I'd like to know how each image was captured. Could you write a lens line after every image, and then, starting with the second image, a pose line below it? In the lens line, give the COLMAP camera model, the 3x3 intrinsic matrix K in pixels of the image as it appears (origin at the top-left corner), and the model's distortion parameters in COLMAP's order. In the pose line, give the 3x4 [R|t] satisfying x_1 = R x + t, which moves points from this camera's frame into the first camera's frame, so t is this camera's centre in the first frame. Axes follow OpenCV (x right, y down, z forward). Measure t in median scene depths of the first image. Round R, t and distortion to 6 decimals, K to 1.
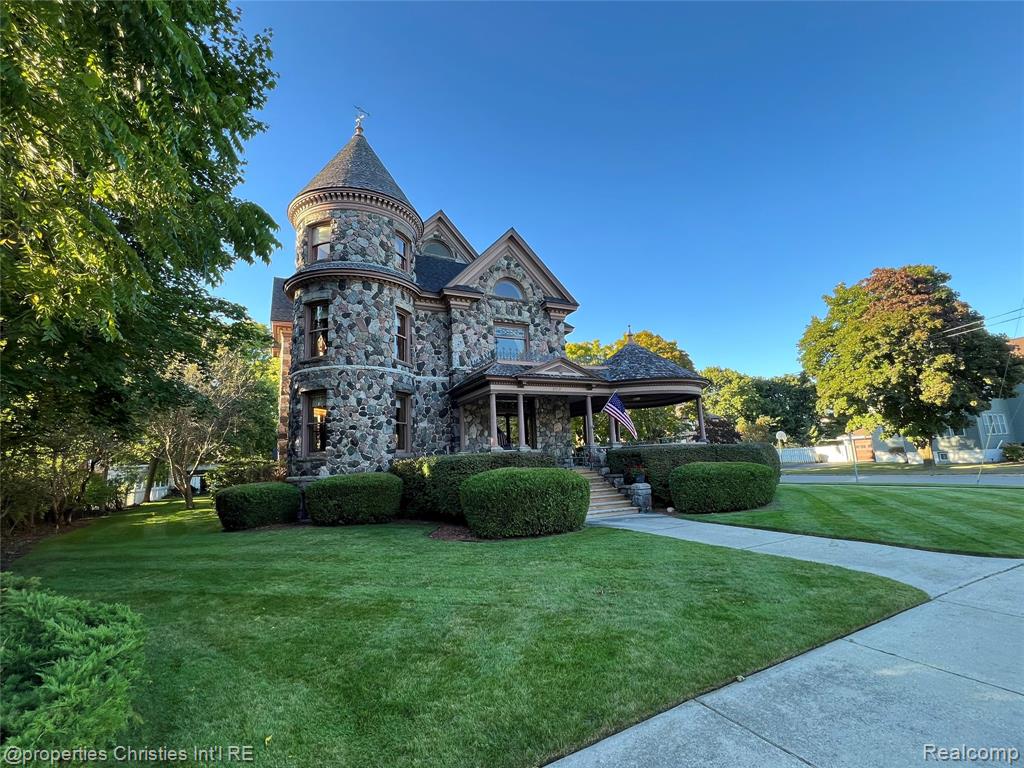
lens RADIAL K [[454.8, 0, 514.1], [0, 454.8, 383.7], [0, 0, 1]] dist [-0.000091, -0.000212]
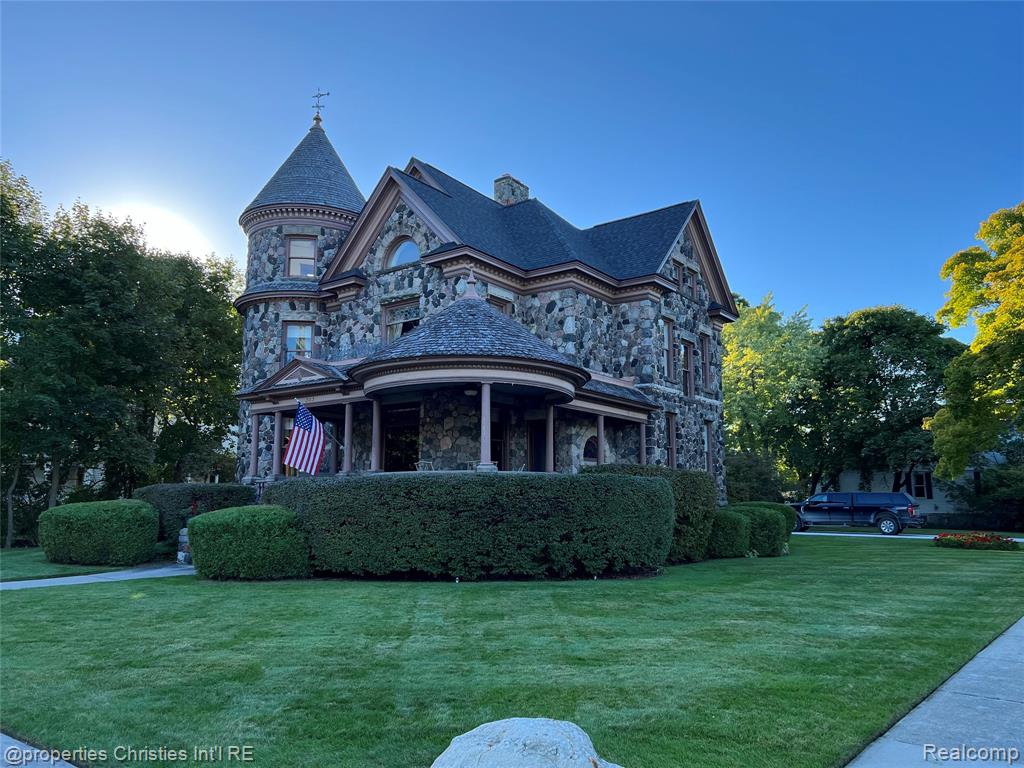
lens RADIAL K [[766.1, 0, 512.0], [0, 766.1, 384.0], [0, 0, 1]] dist [0.157613, -0.416027]
pose [[0.434937, -0.090731, -0.895878, 1.314425], [0.133203, 0.990448, -0.035640, 0.072308], [0.890554, -0.103832, 0.442868, 0.694868]]
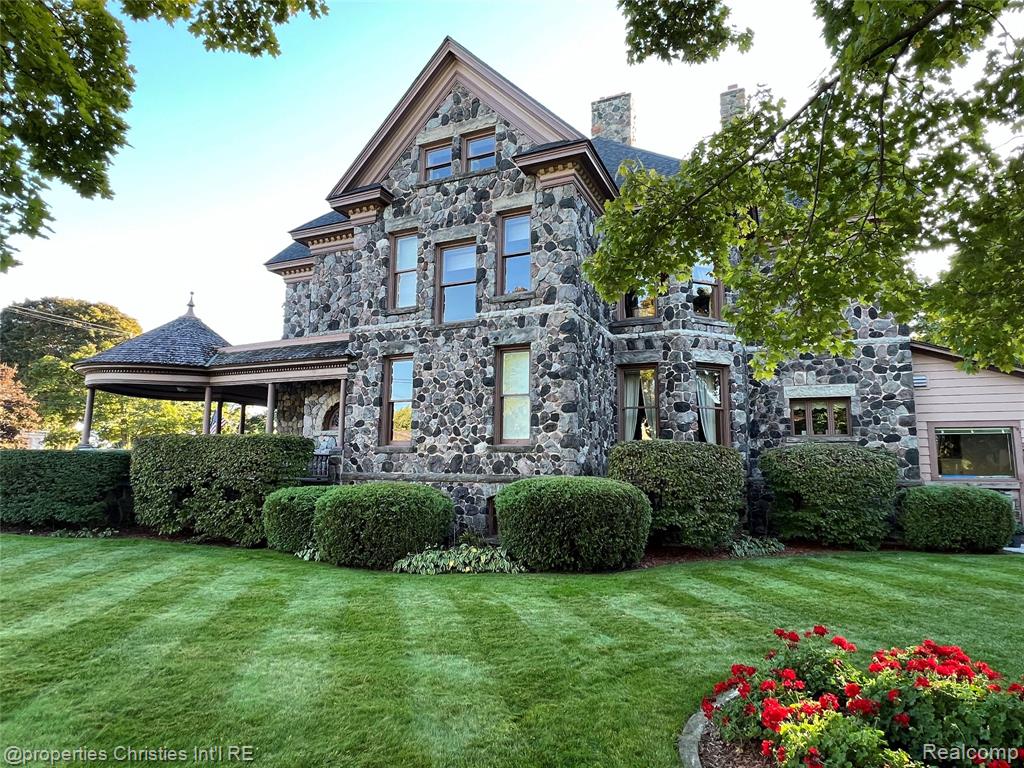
lens RADIAL K [[591.9, 0, 512.0], [0, 591.9, 384.0], [0, 0, 1]] dist [-0.000704, -0.000545]
pose [[-0.788521, -0.055586, -0.612491, 0.496059], [0.128205, 0.959171, -0.252101, 0.388565], [0.601496, -0.277311, -0.749200, 2.338881]]
